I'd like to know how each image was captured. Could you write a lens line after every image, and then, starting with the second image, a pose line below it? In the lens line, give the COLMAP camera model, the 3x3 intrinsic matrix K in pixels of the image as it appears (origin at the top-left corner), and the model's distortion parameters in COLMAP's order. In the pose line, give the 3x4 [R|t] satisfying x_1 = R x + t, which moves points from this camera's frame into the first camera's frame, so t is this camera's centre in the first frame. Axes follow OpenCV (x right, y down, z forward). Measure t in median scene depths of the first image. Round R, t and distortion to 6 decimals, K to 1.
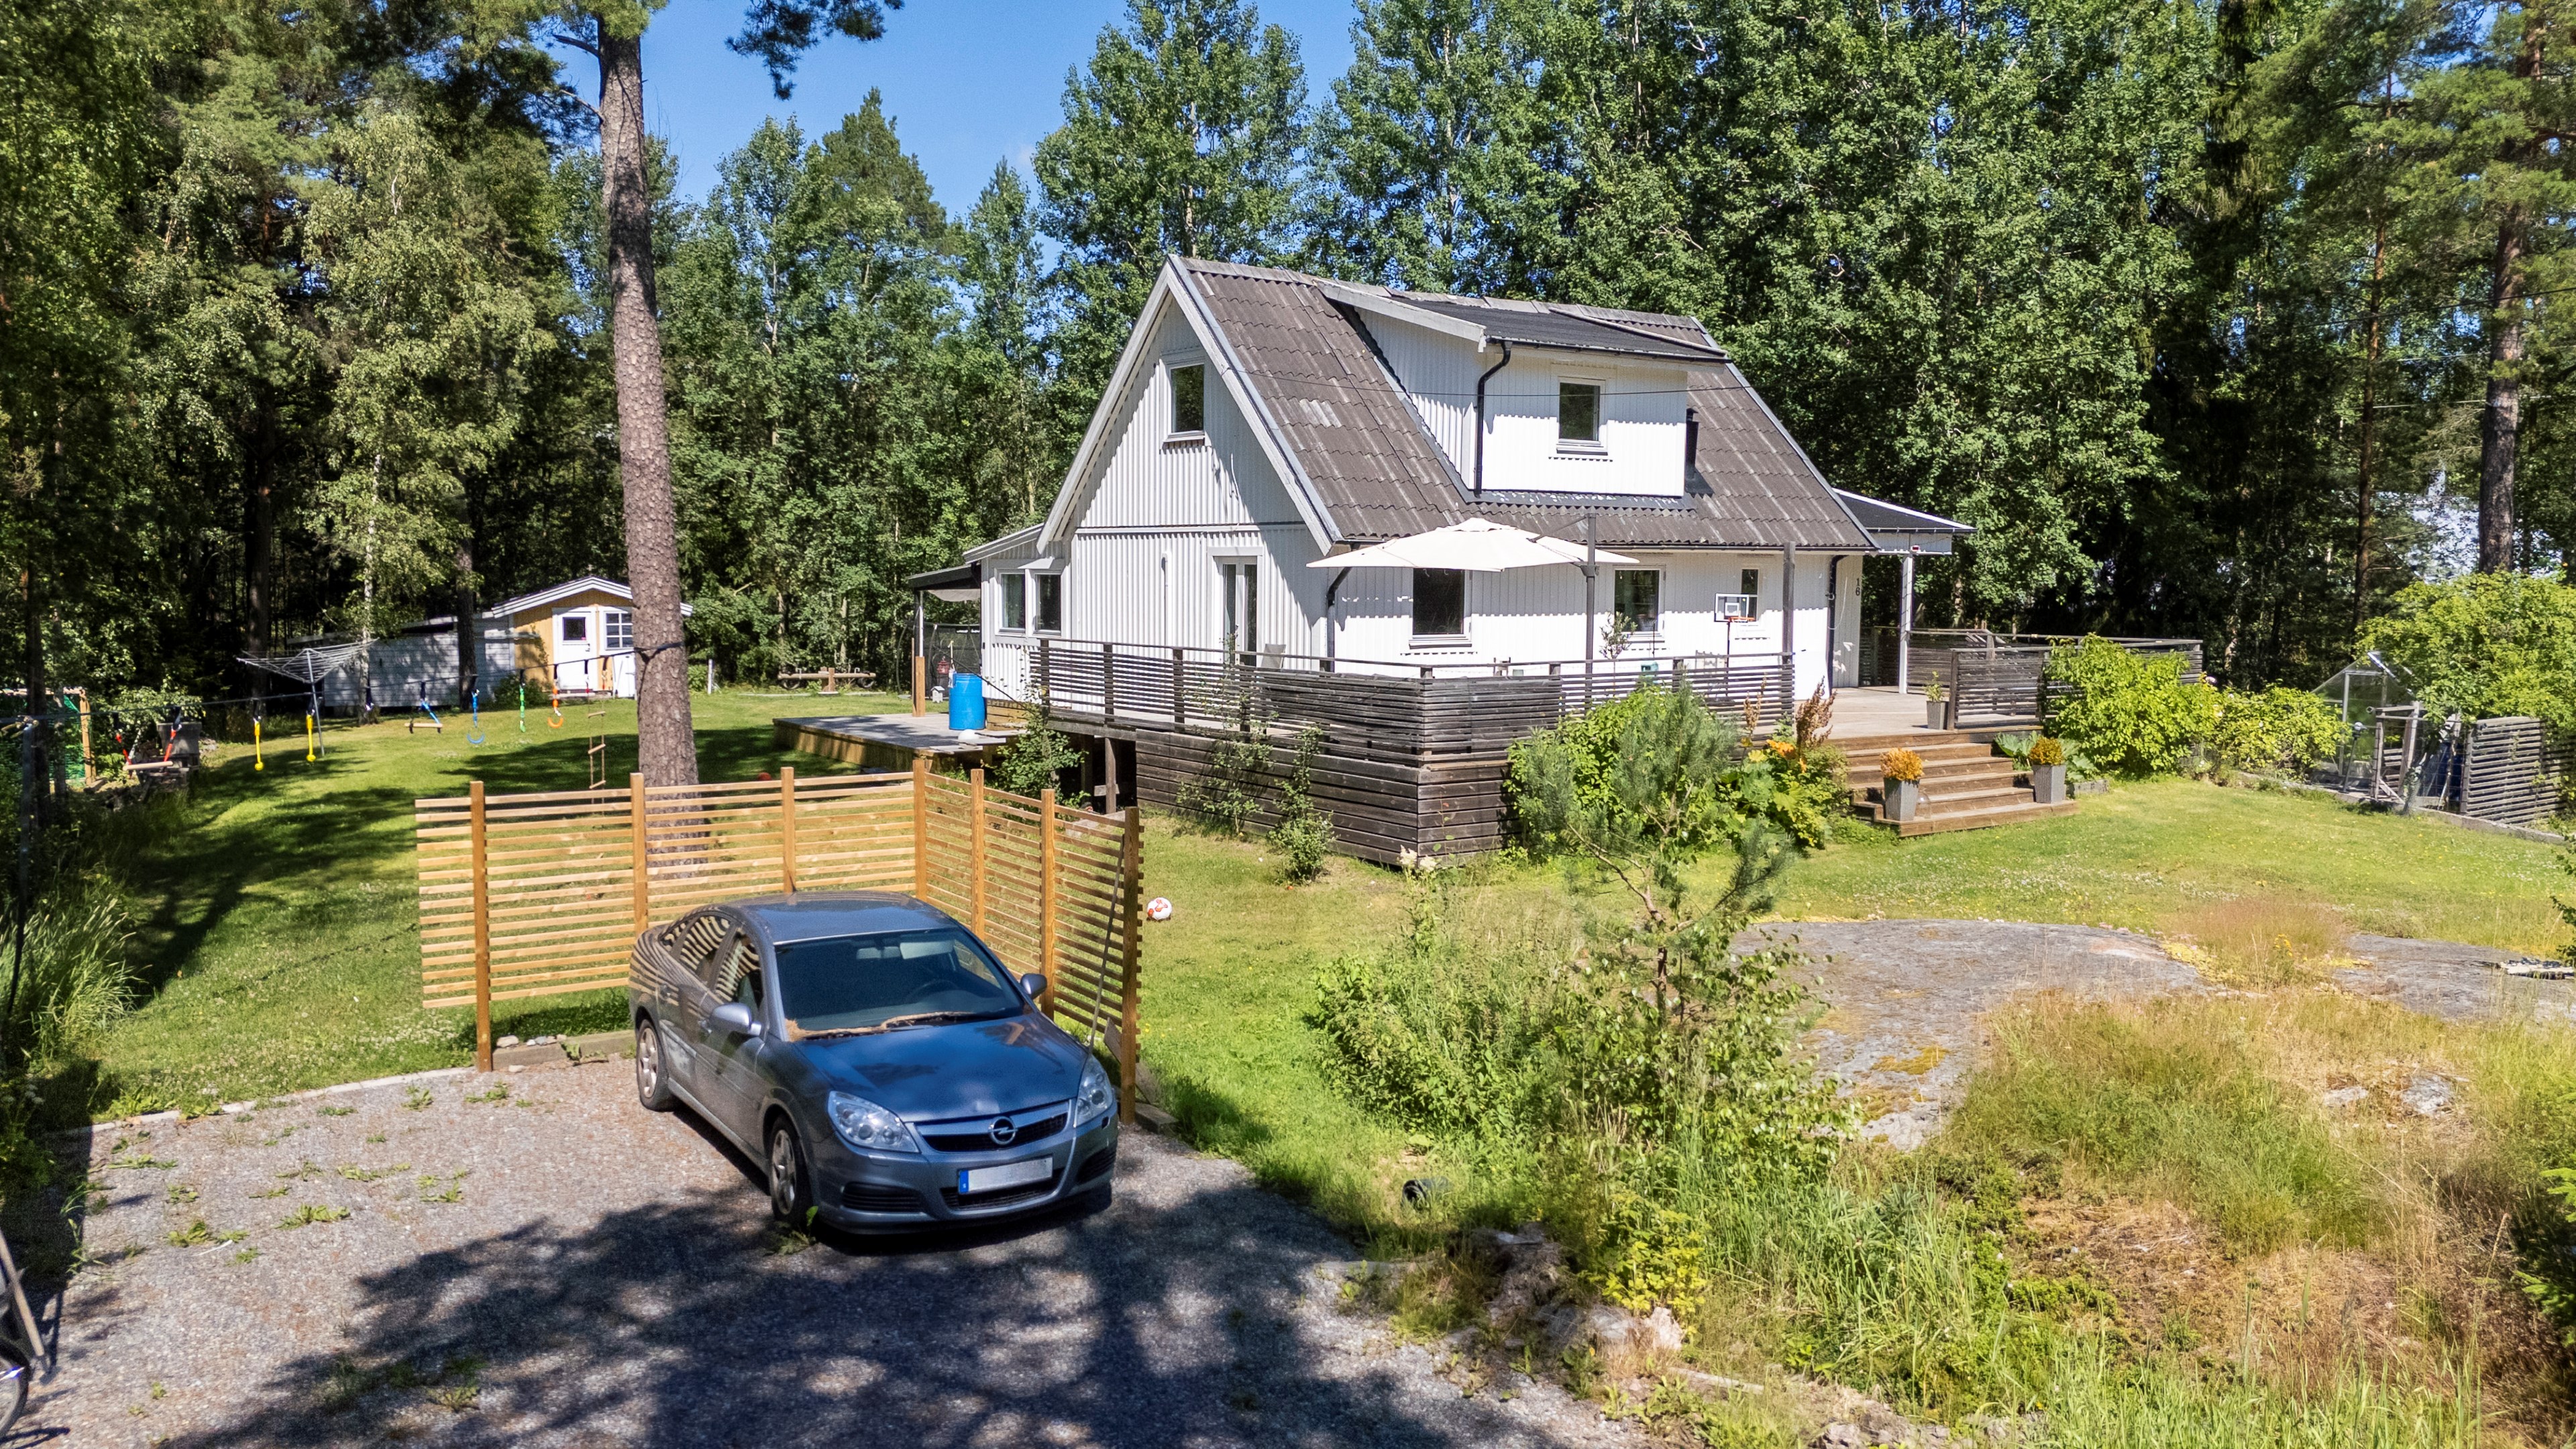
lens RADIAL K [[1910.5, 0, 1280.5], [0, 1910.5, 772.1], [0, 0, 1]] dist [0.080968, -0.125736]
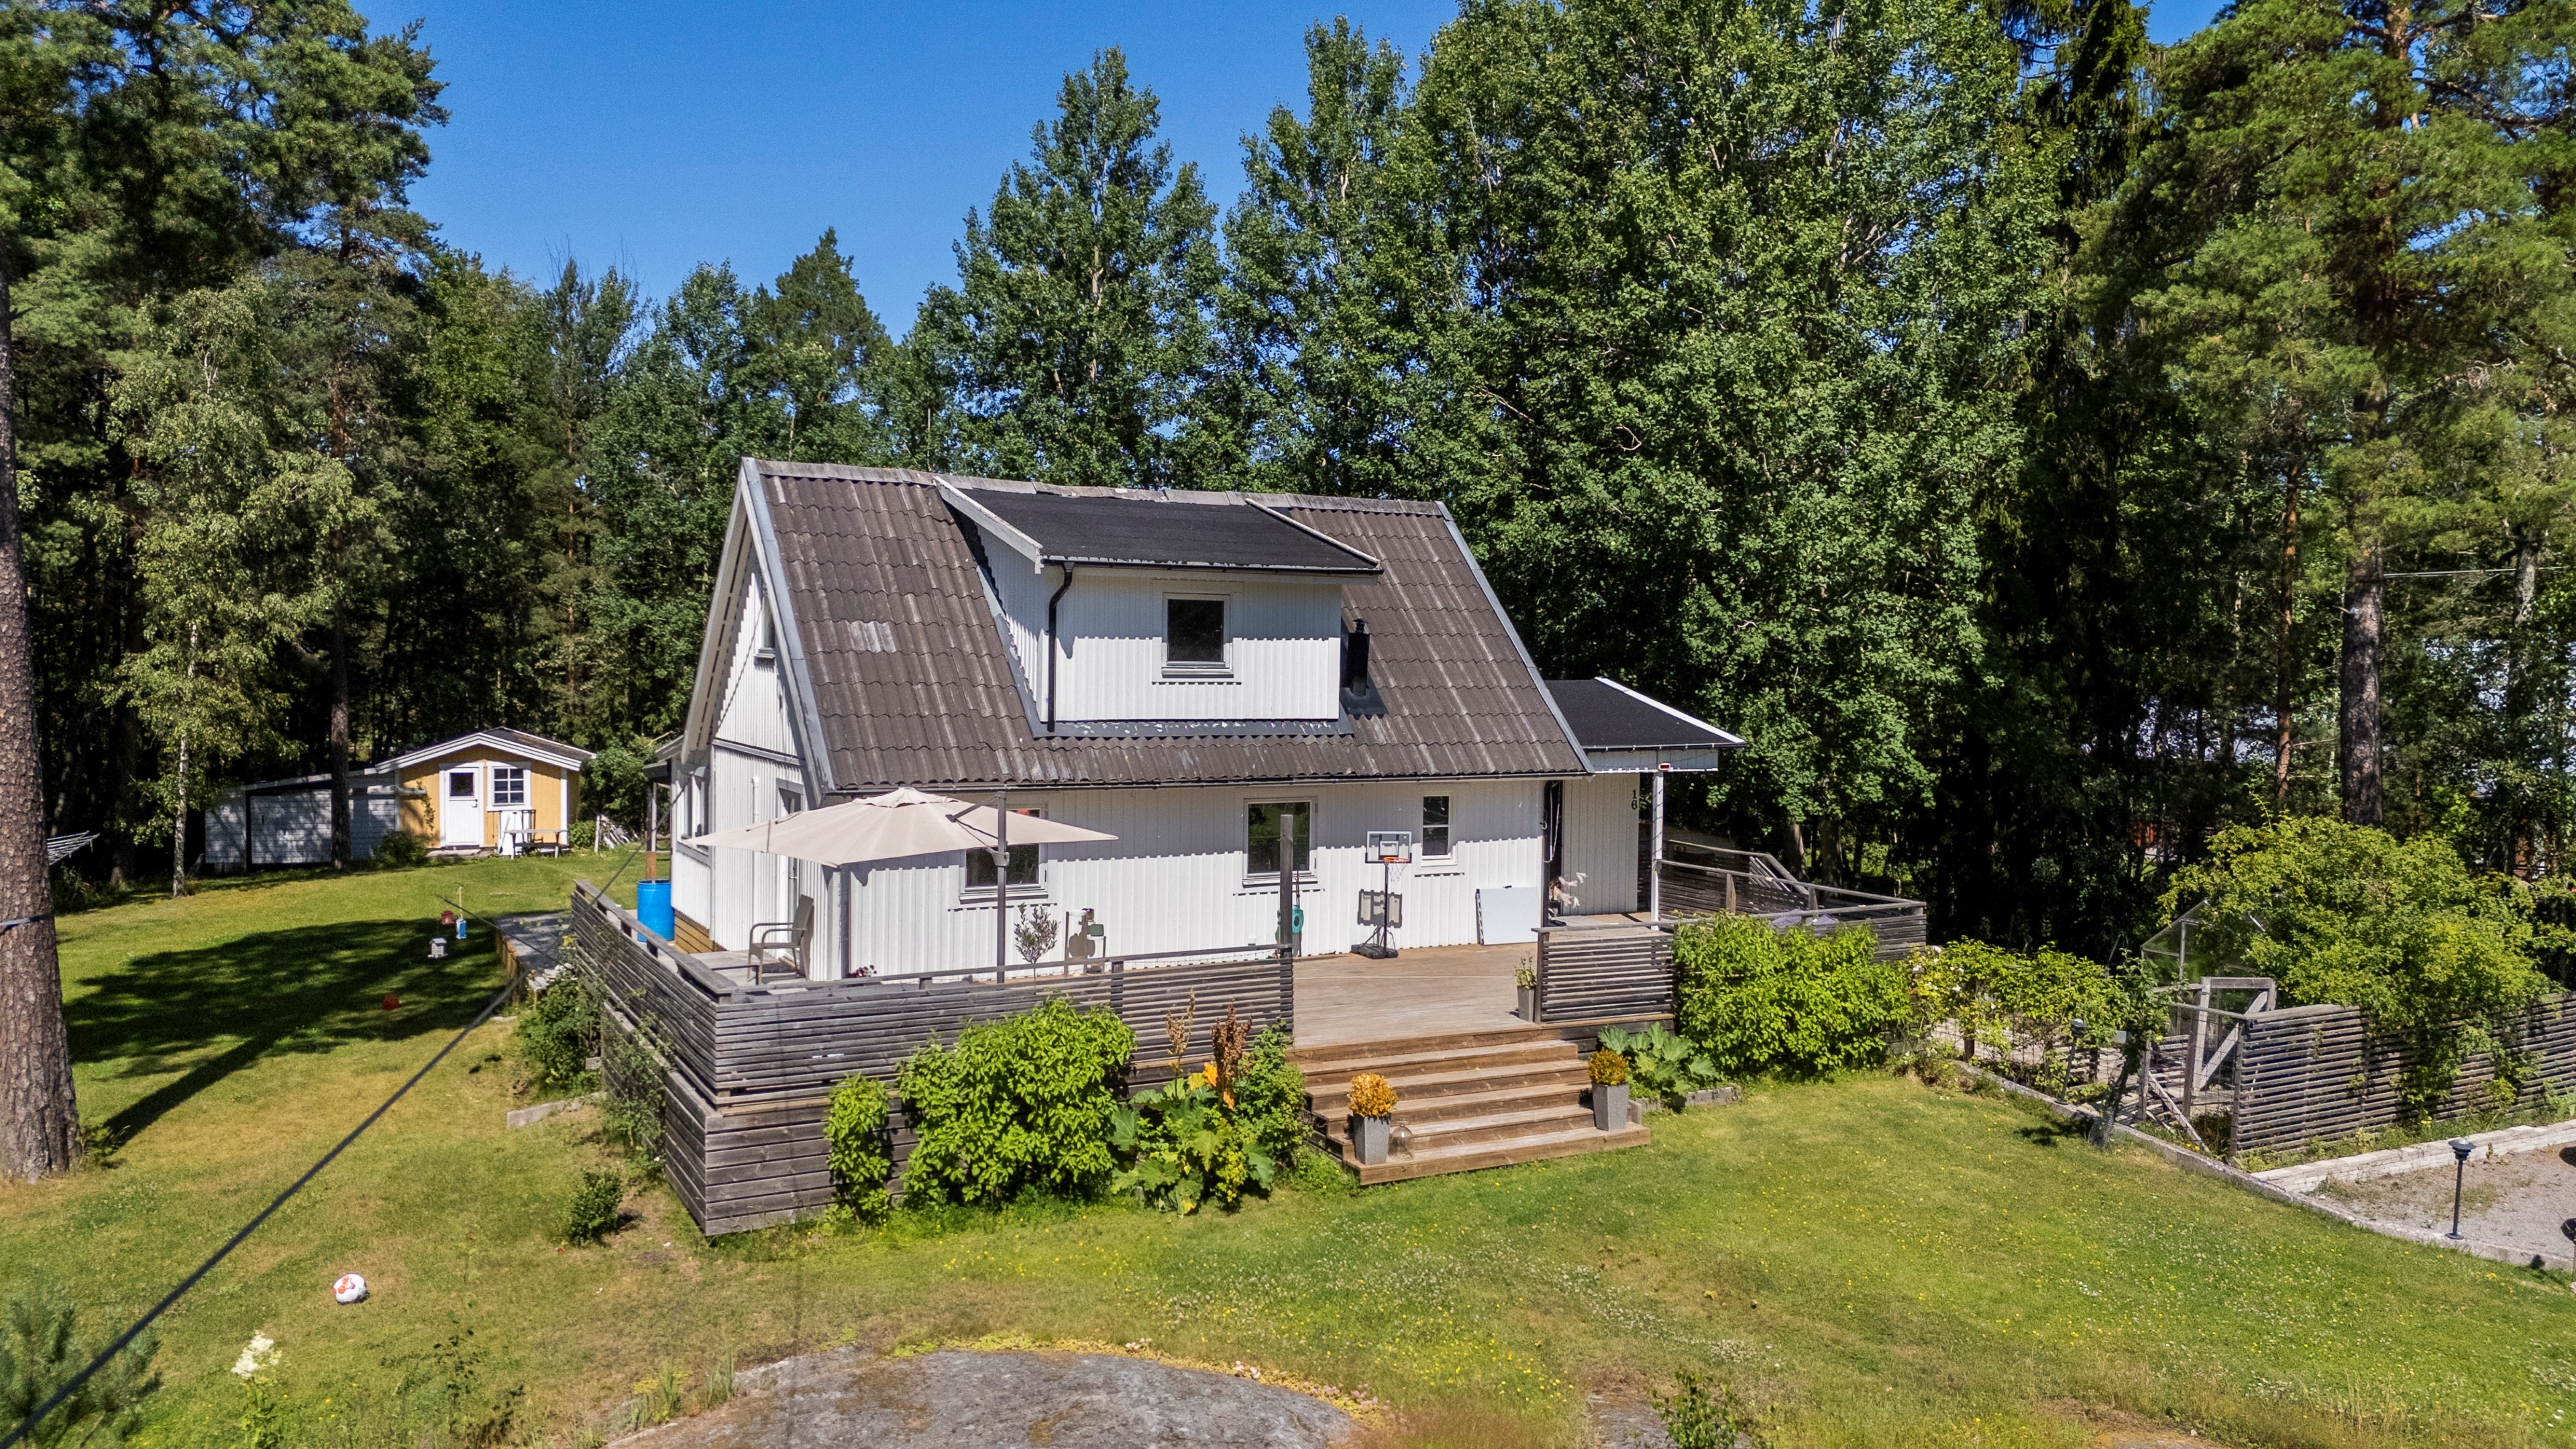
lens RADIAL K [[1915.1, 0, 1342.7], [0, 1915.1, 728.1], [0, 0, 1]] dist [0.079418, -0.138326]
pose [[0.992852, 0.011701, -0.118776, 0.277743], [-0.018677, 0.998154, -0.057793, -0.078032], [0.117880, 0.059598, 0.991238, 0.111576]]
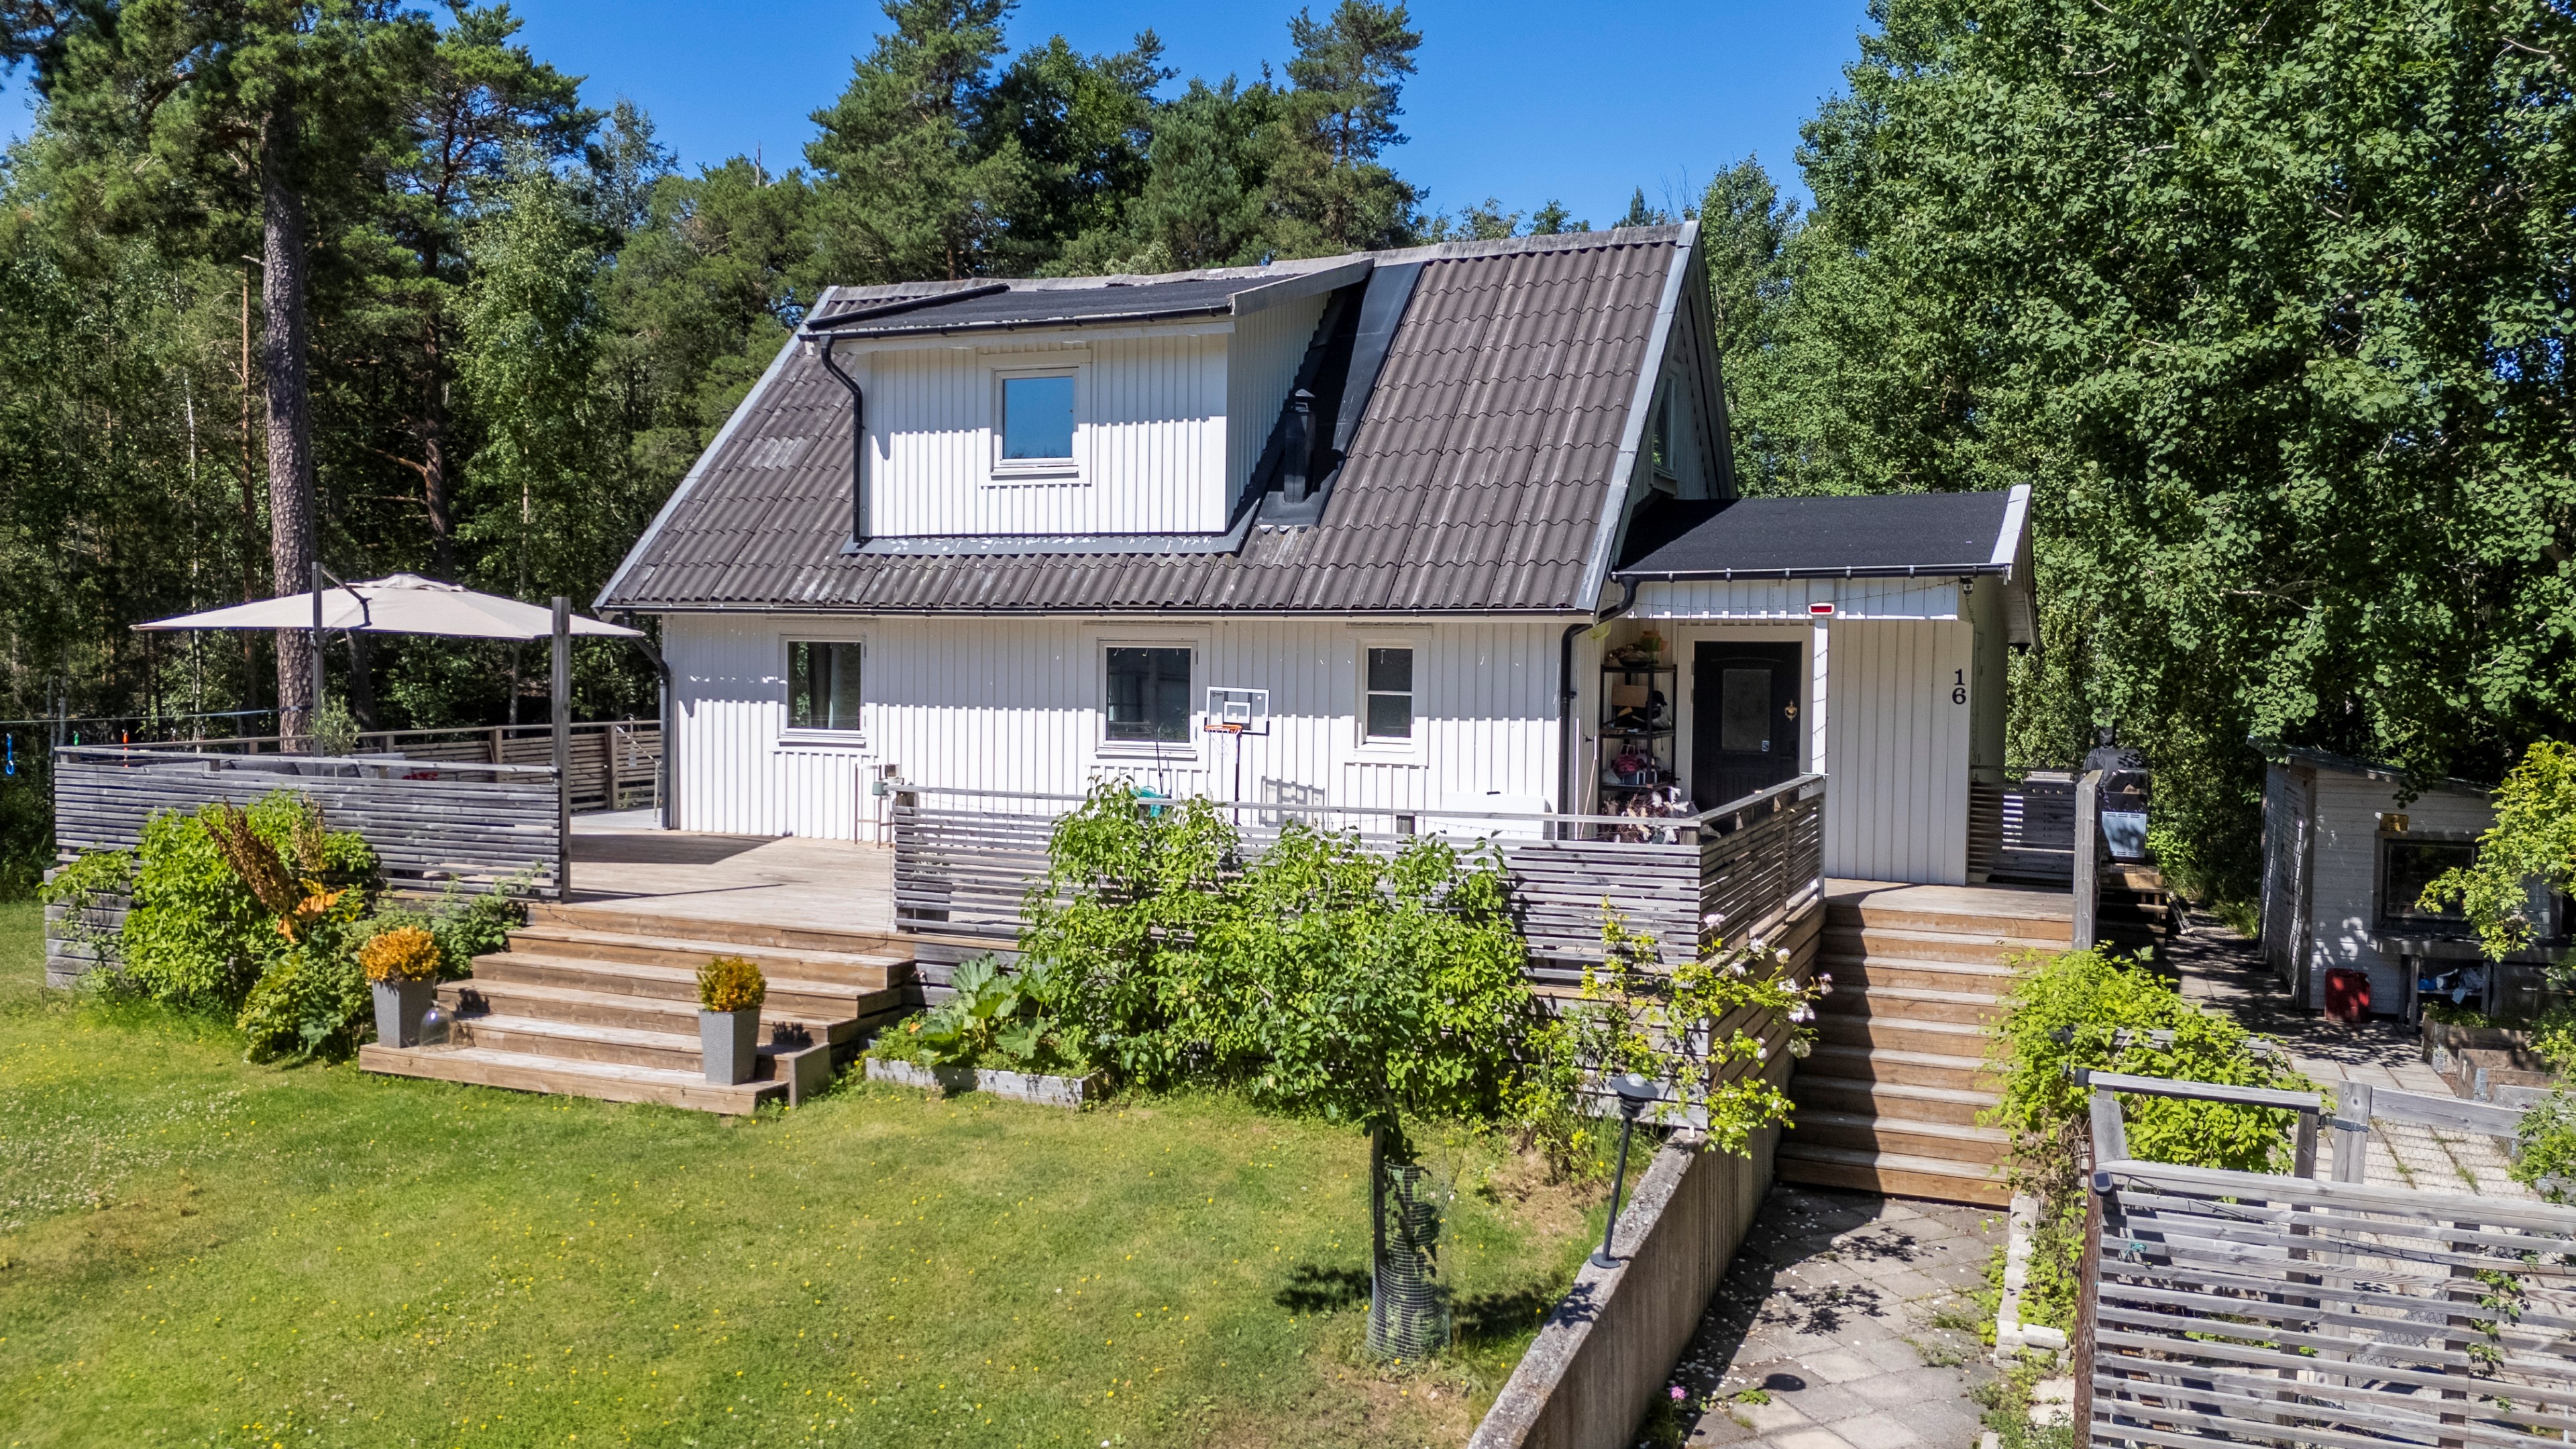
lens RADIAL K [[1915.1, 0, 1342.7], [0, 1915.1, 728.1], [0, 0, 1]] dist [0.079418, -0.138326]
pose [[0.531153, 0.036254, -0.846500, 0.676600], [-0.097031, 0.995114, -0.018265, -0.063408], [0.841702, 0.091838, 0.532075, 0.622218]]
